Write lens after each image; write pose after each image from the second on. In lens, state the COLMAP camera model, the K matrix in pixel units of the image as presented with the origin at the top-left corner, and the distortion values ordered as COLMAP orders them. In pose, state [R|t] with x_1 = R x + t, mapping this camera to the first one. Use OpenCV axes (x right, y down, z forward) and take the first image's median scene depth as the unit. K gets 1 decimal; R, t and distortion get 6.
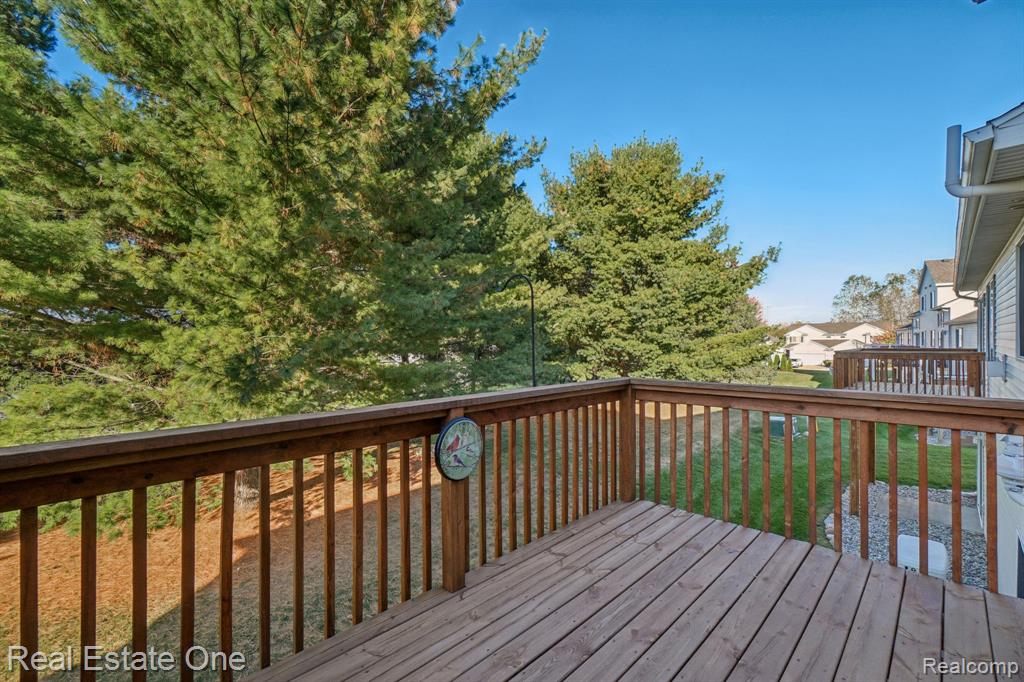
lens RADIAL K [[445.6, 0, 512.1], [0, 445.6, 343.7], [0, 0, 1]] dist [-0.009103, 0.003343]
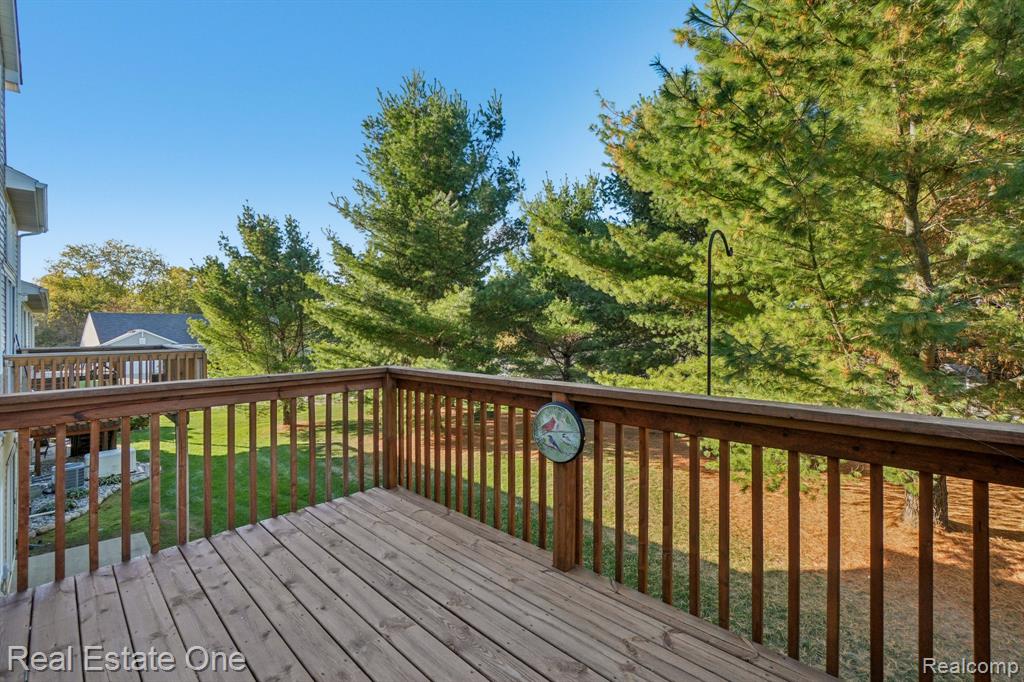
lens RADIAL K [[445.6, 0, 511.6], [0, 445.6, 335.3], [0, 0, 1]] dist [-0.009103, 0.003343]
pose [[0.008705, 0.014207, -0.999861, 0.445219], [0.005292, 0.999884, 0.014253, -0.000335], [0.999948, -0.005415, 0.008629, 0.439027]]
